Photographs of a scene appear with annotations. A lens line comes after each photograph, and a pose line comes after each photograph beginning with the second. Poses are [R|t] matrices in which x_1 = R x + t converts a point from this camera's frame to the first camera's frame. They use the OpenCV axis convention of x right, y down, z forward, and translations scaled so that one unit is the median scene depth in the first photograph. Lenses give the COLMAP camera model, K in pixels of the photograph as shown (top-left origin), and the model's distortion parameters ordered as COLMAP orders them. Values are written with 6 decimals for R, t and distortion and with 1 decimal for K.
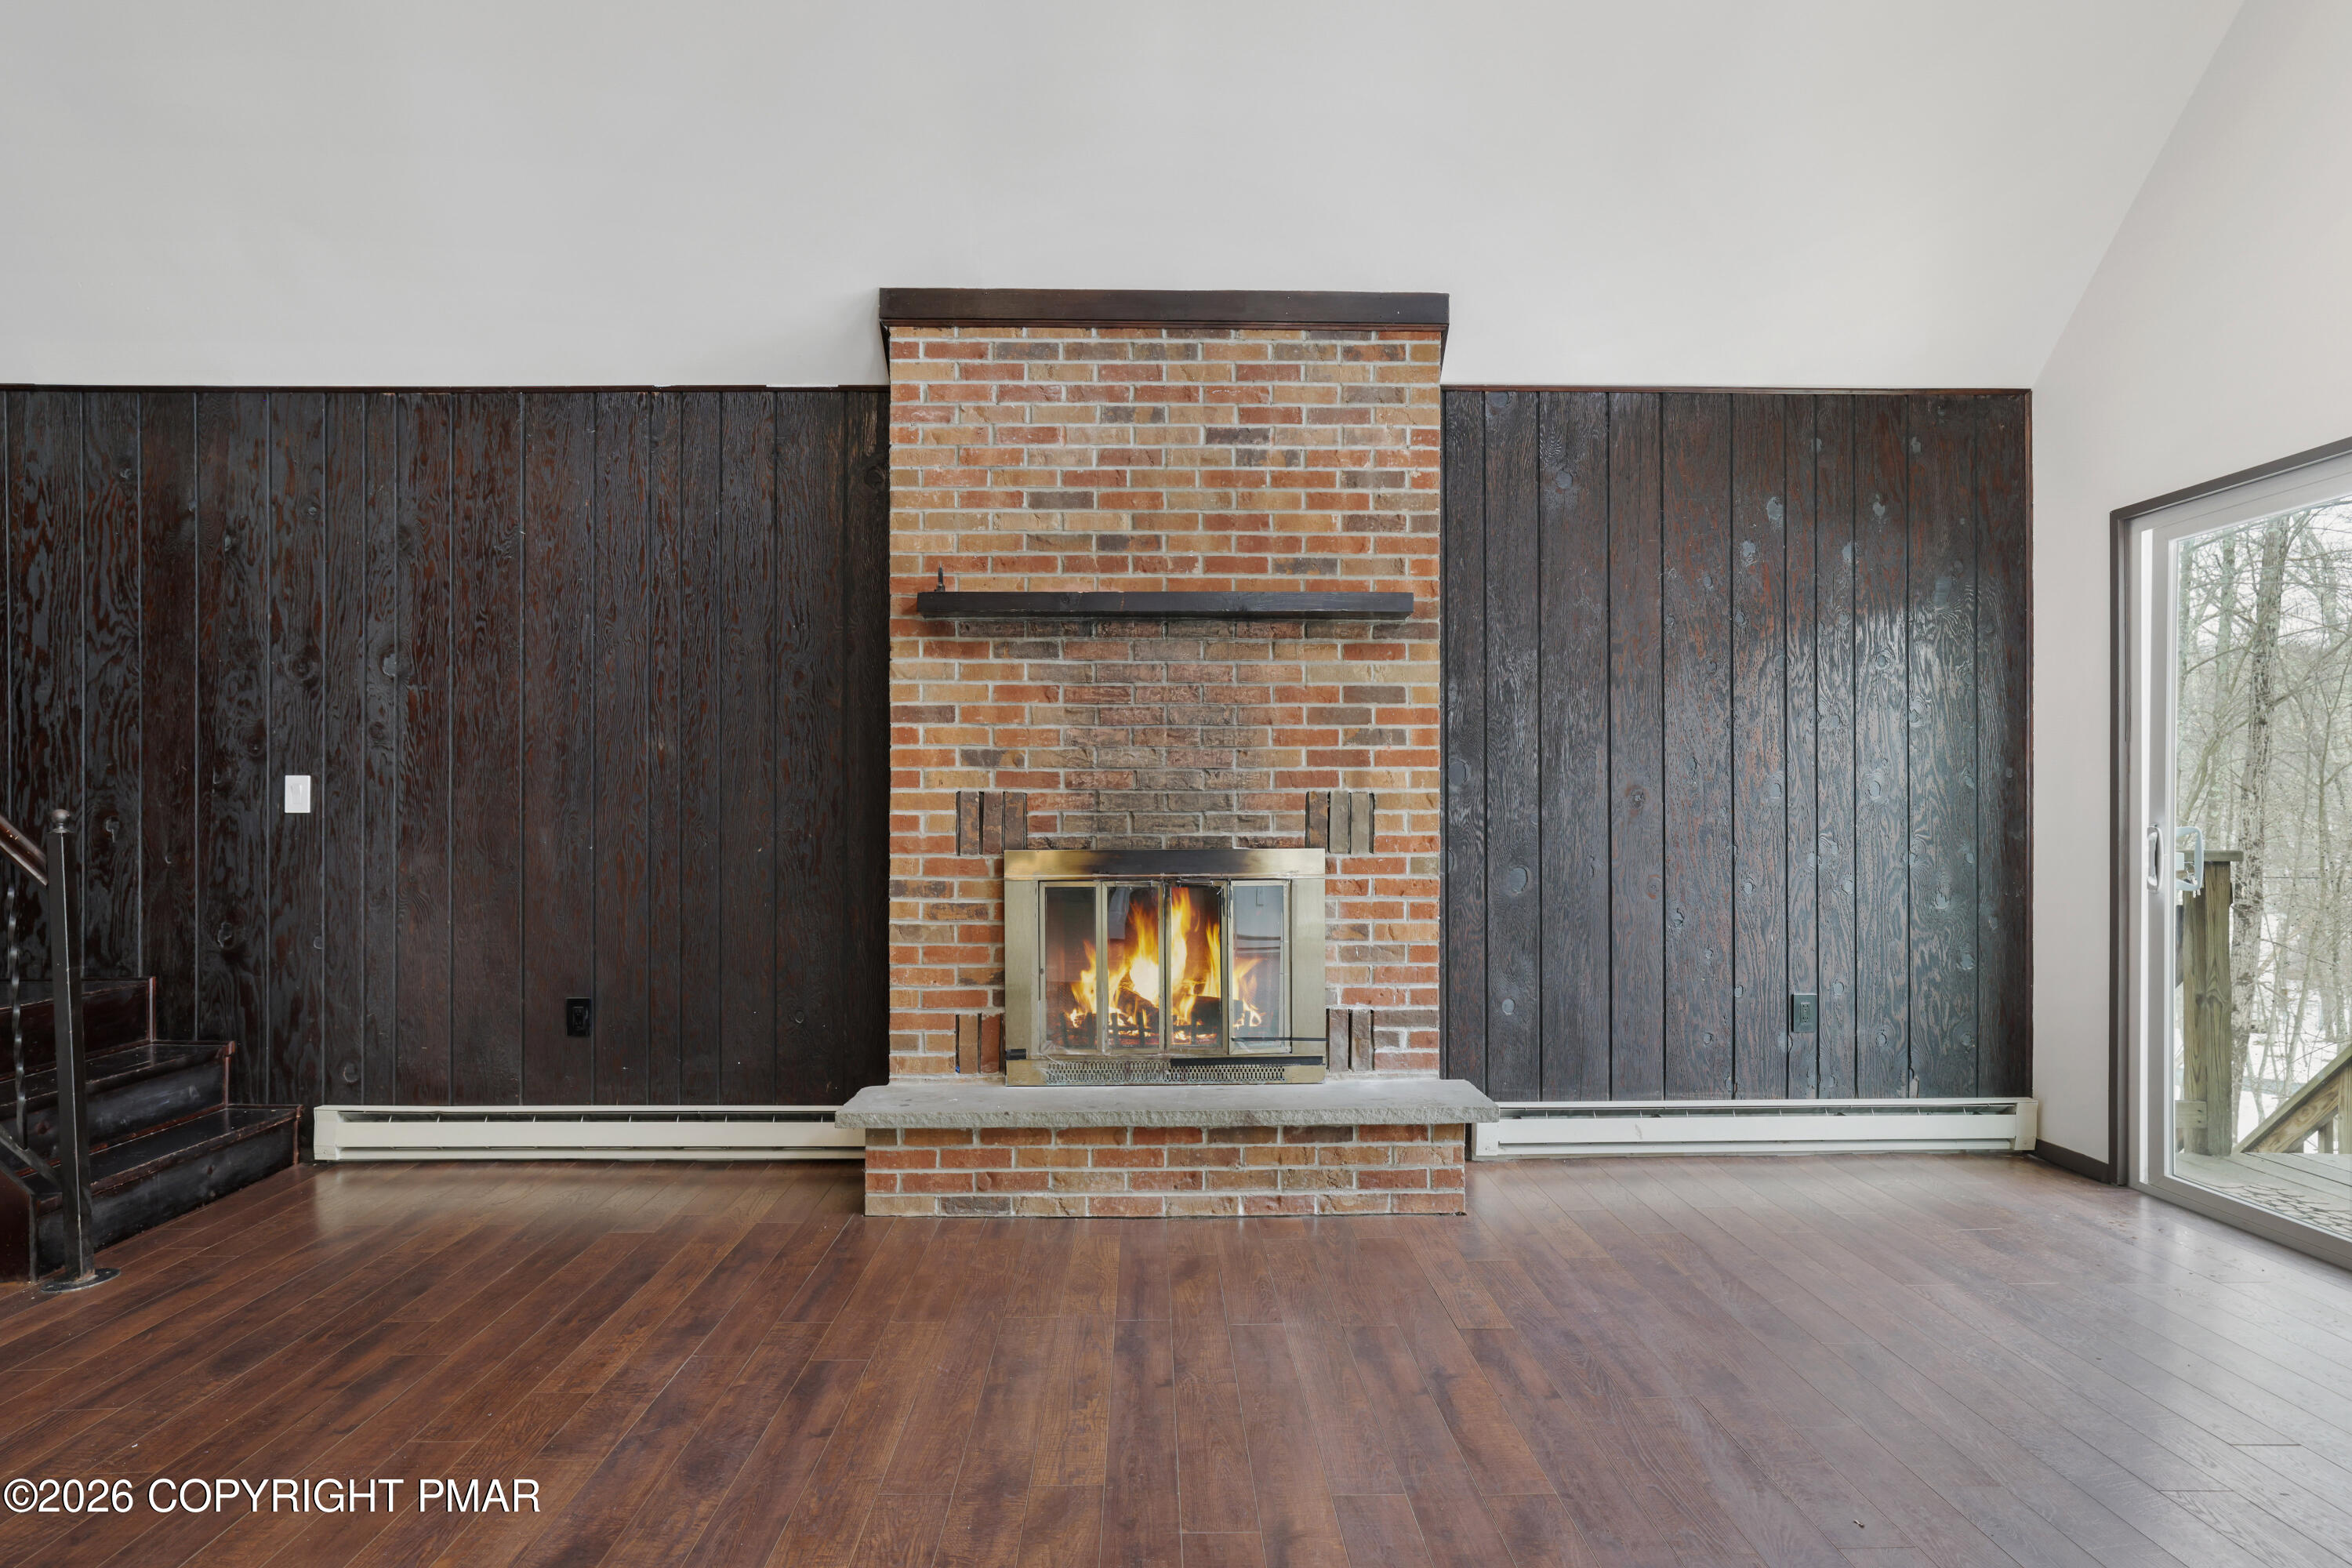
lens RADIAL K [[1211.8, 0, 1173.6], [0, 1211.8, 826.1], [0, 0, 1]] dist [-0.047514, 0.034178]
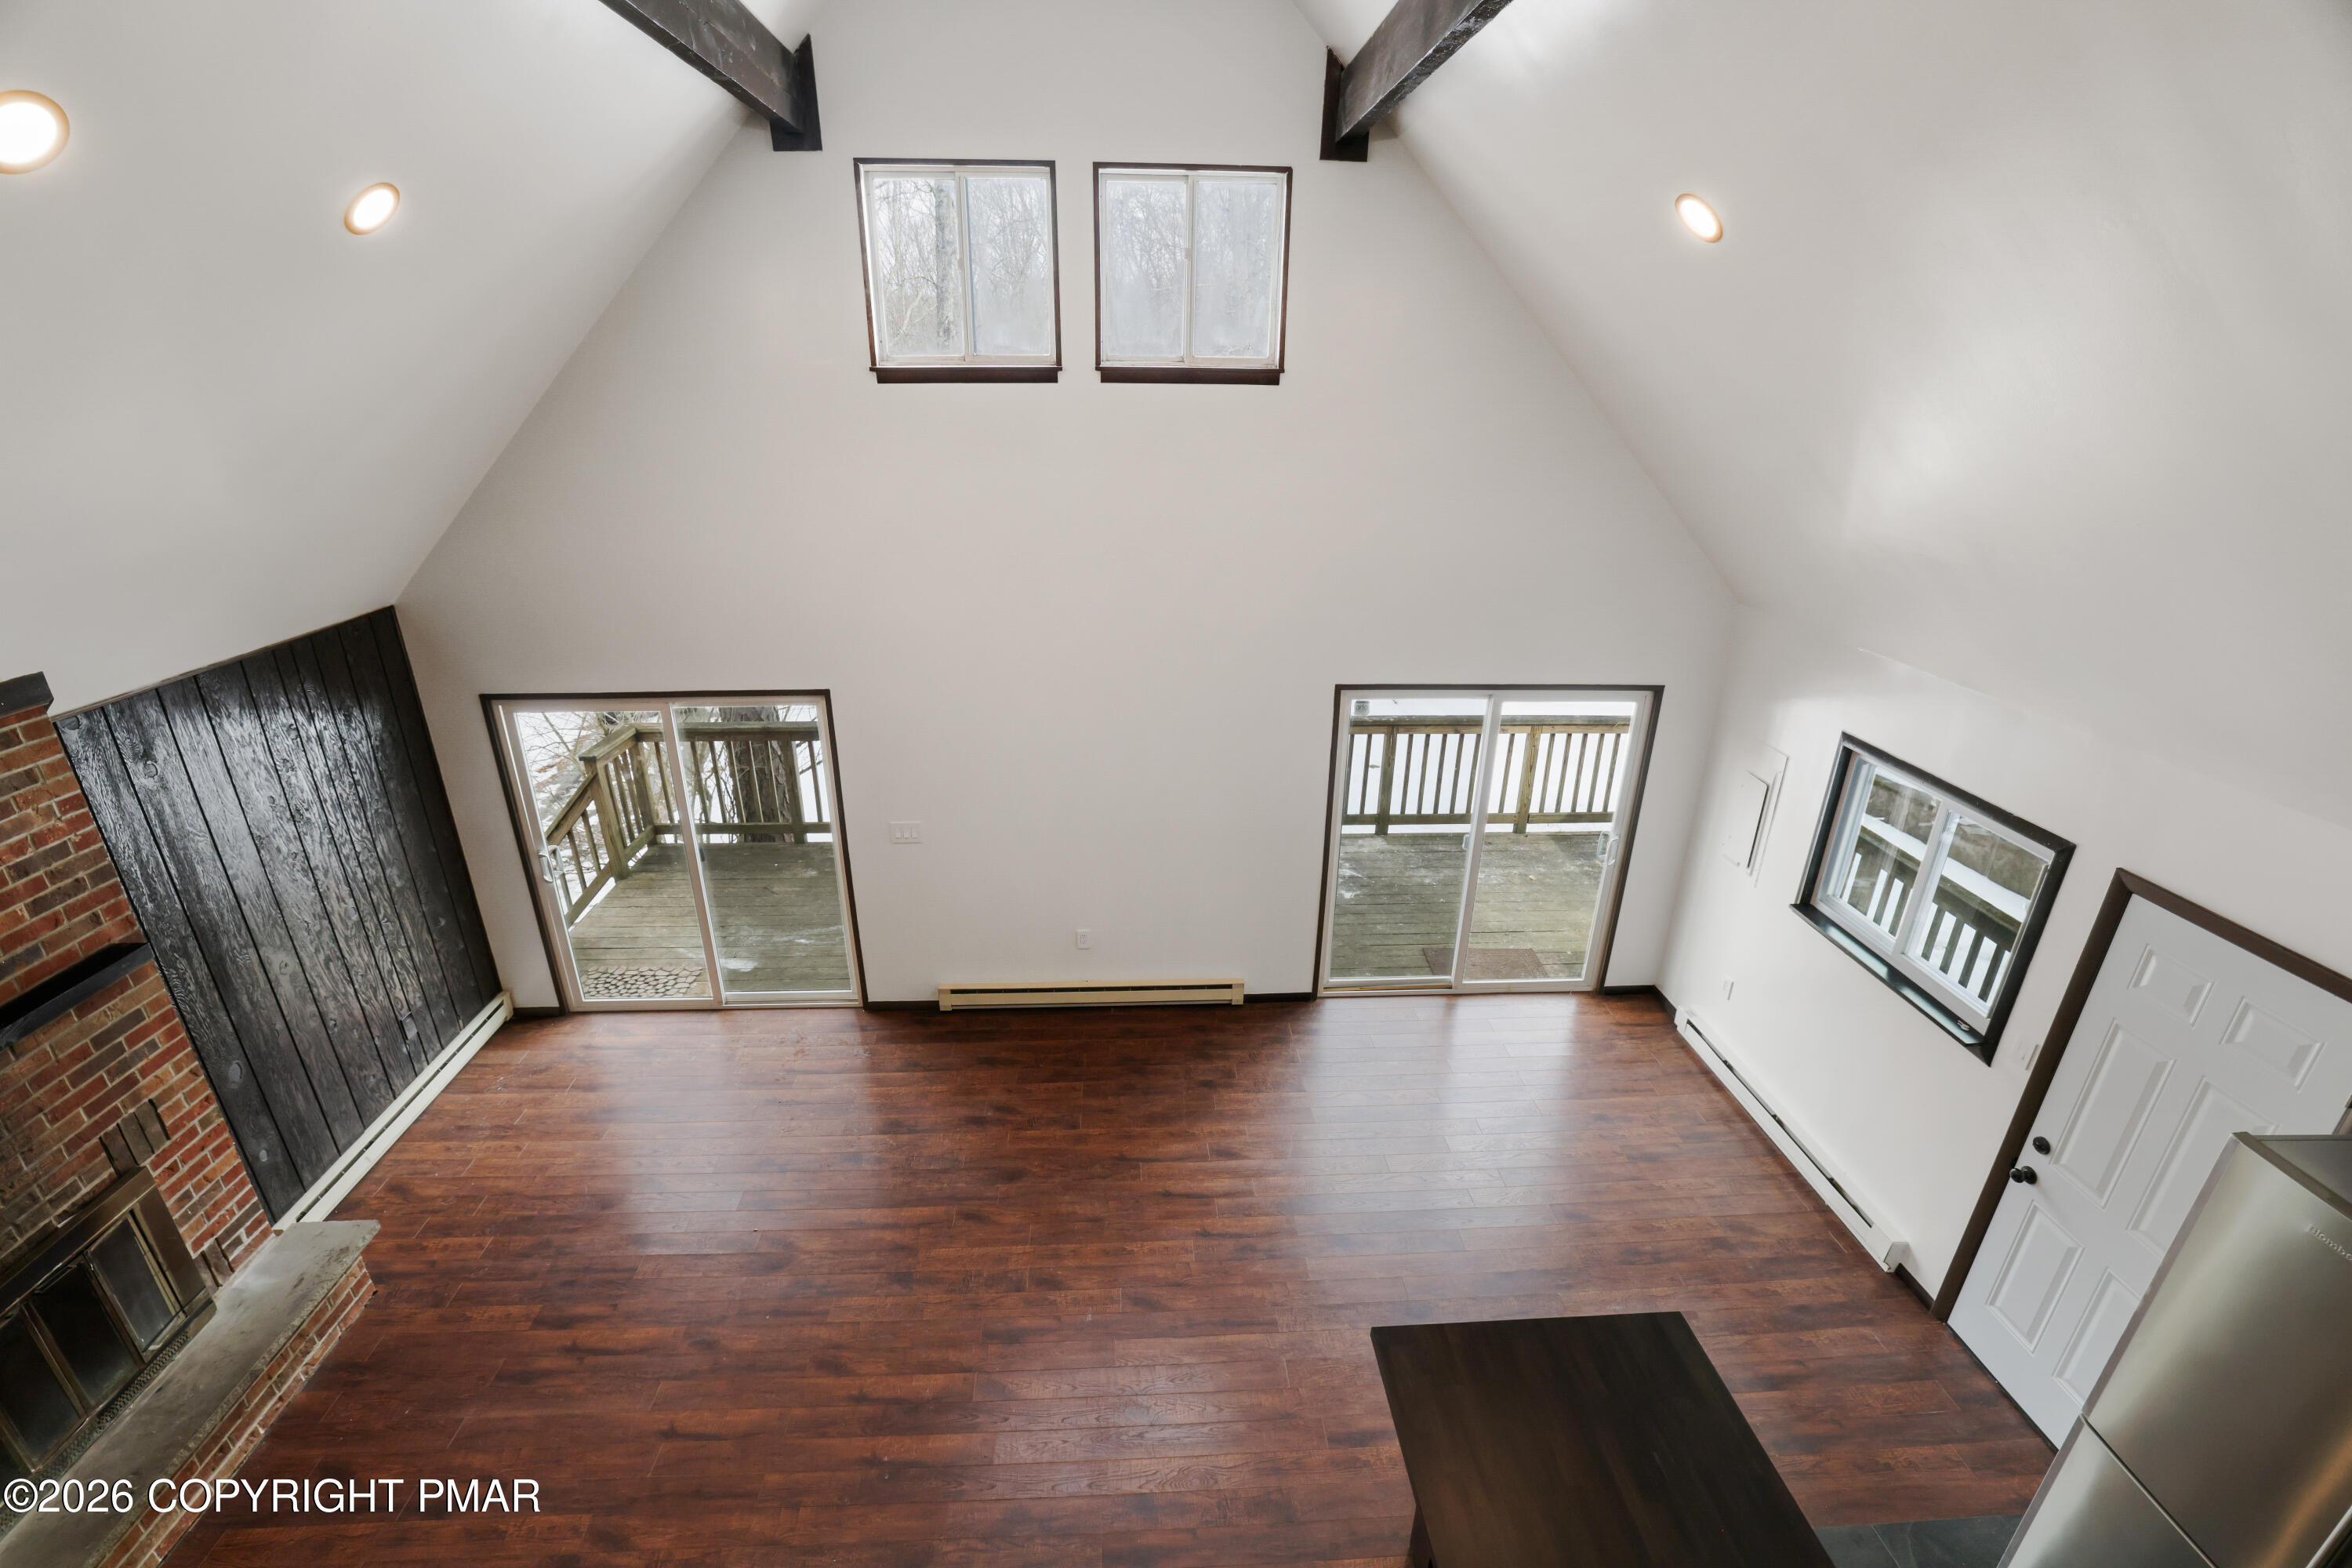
lens RADIAL K [[1025.5, 0, 1157.4], [0, 1025.5, 786.8], [0, 0, 1]] dist [-0.042140, 0.017654]
pose [[-0.028119, -0.378793, 0.925054, -0.652729], [0.000107, 0.925419, 0.378945, -0.681516], [-0.999605, 0.010755, -0.025982, 0.038190]]
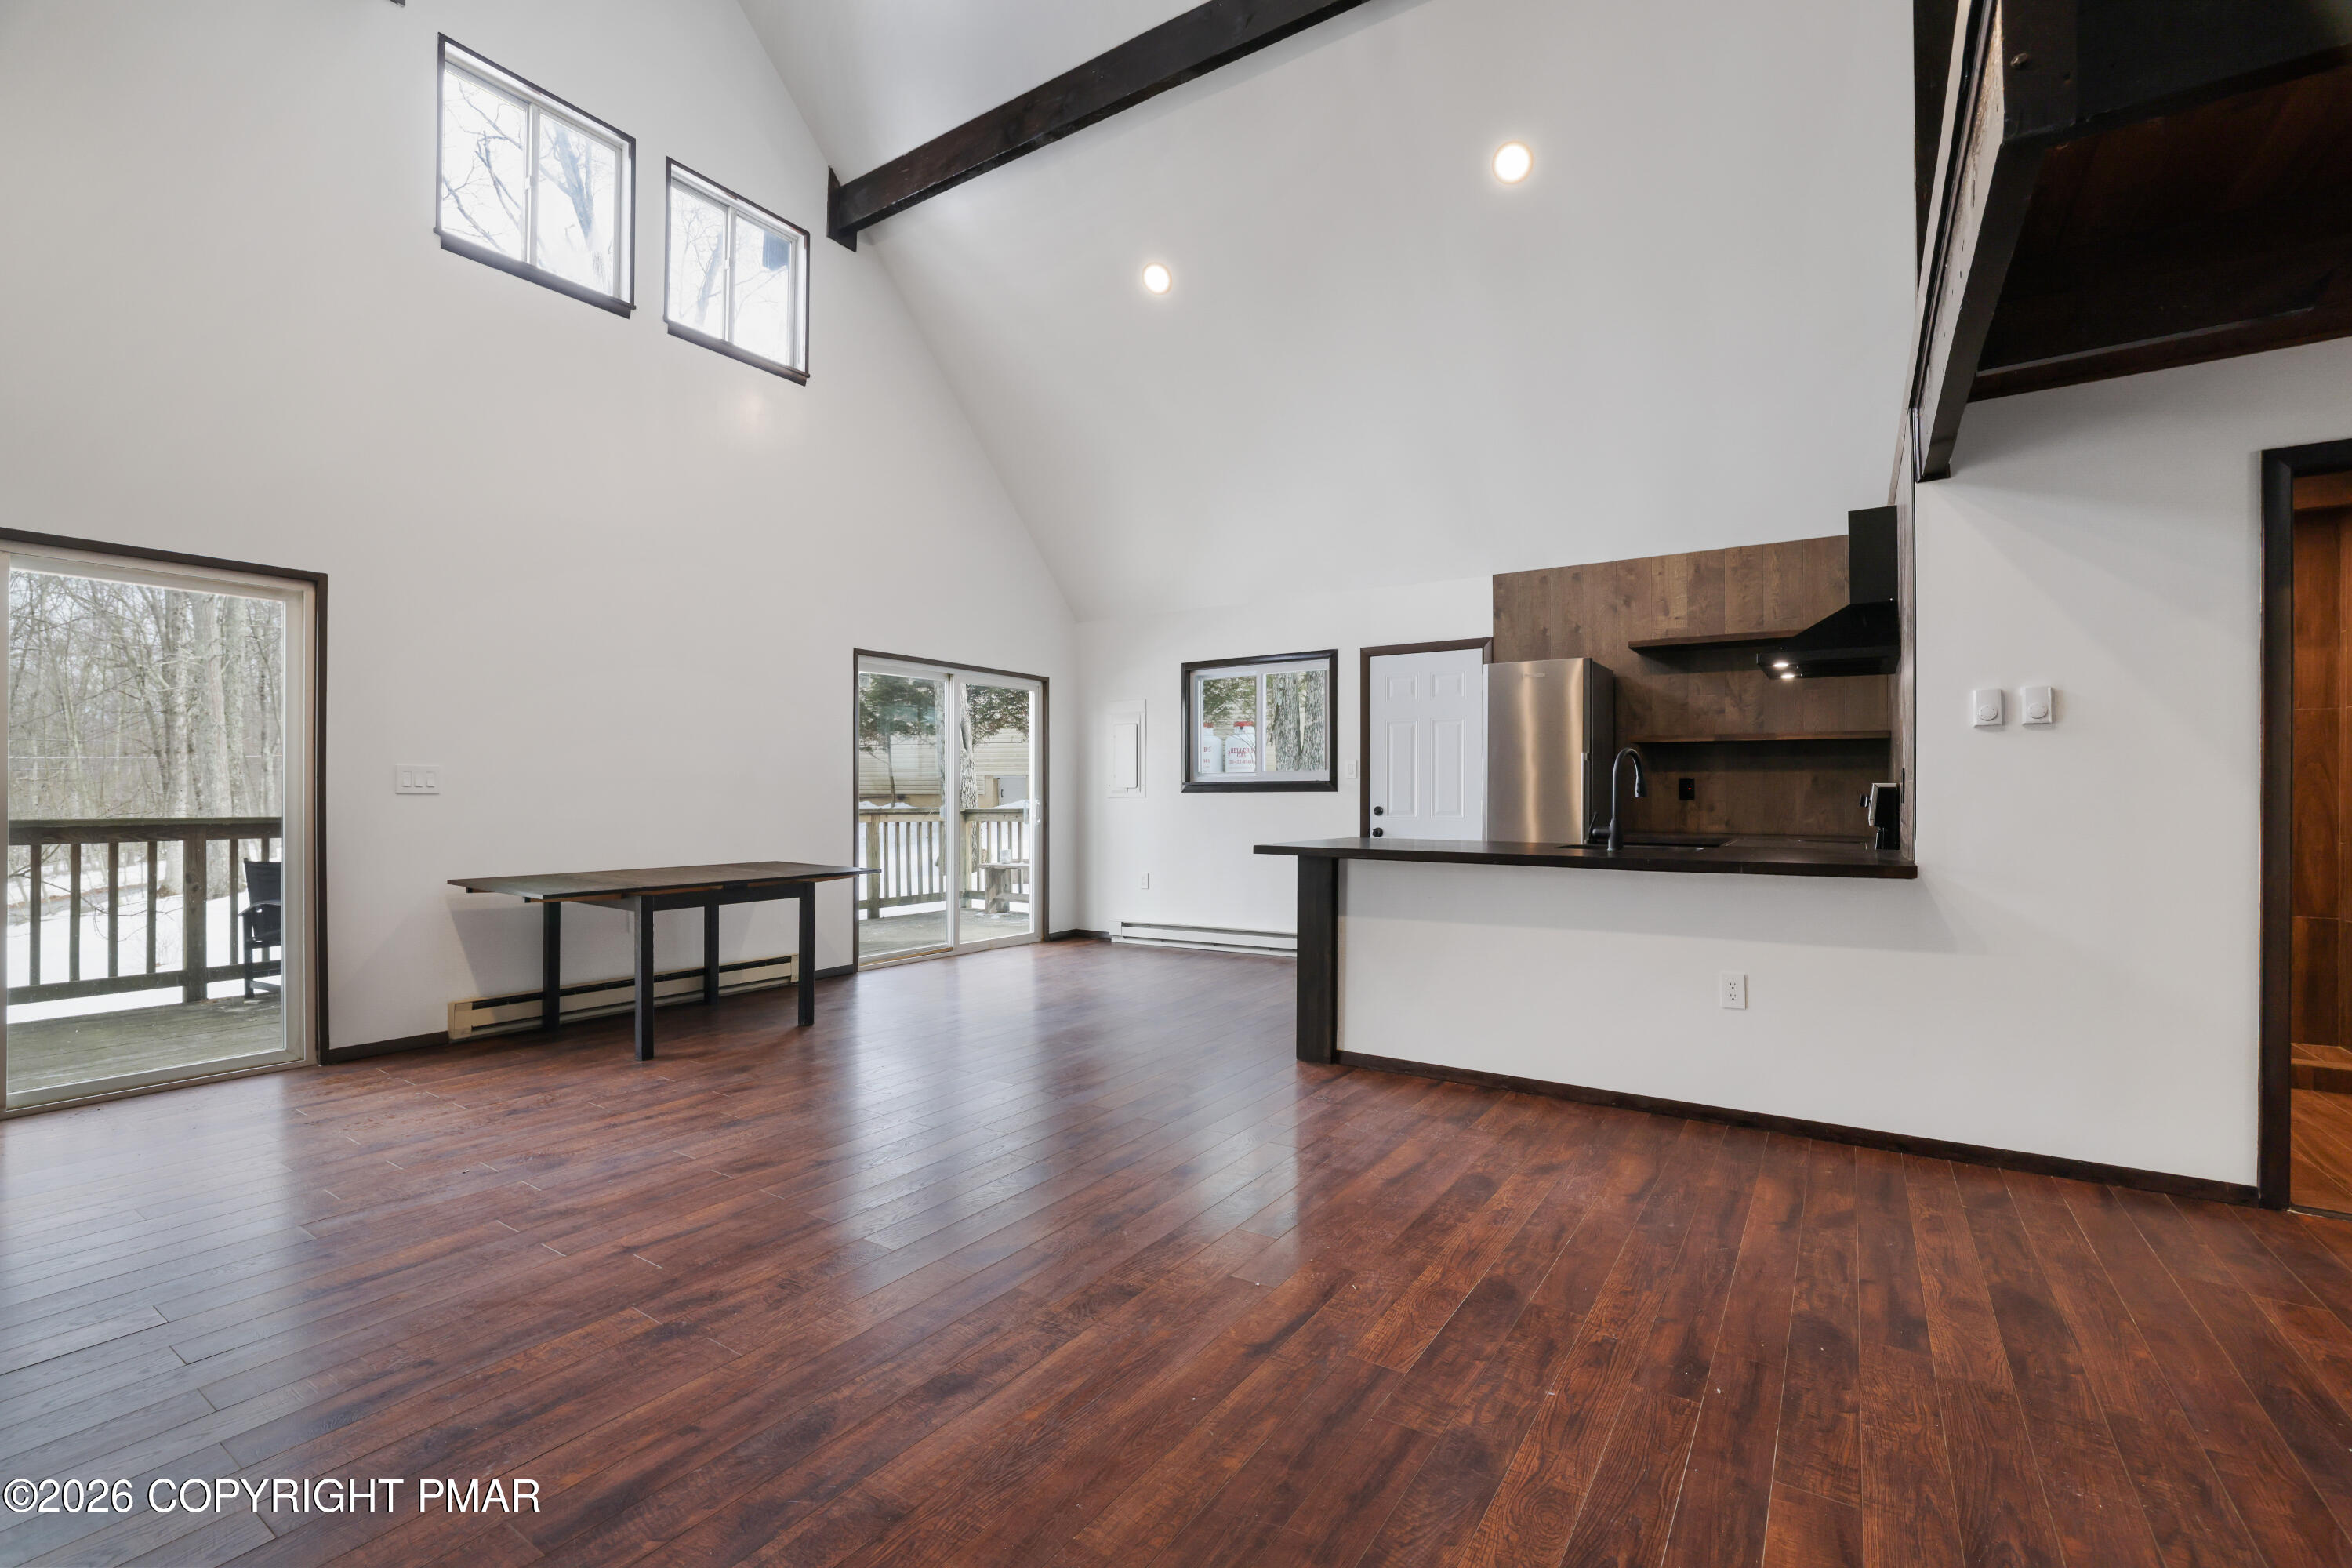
lens RADIAL K [[1041.5, 0, 1168.8], [0, 1041.5, 789.5], [0, 0, 1]] dist [-0.043999, 0.019093]
pose [[-0.817320, 0.000487, 0.576184, -0.650066], [0.002218, 0.999995, 0.002301, -0.011882], [-0.576180, 0.003159, -0.817317, 0.863032]]
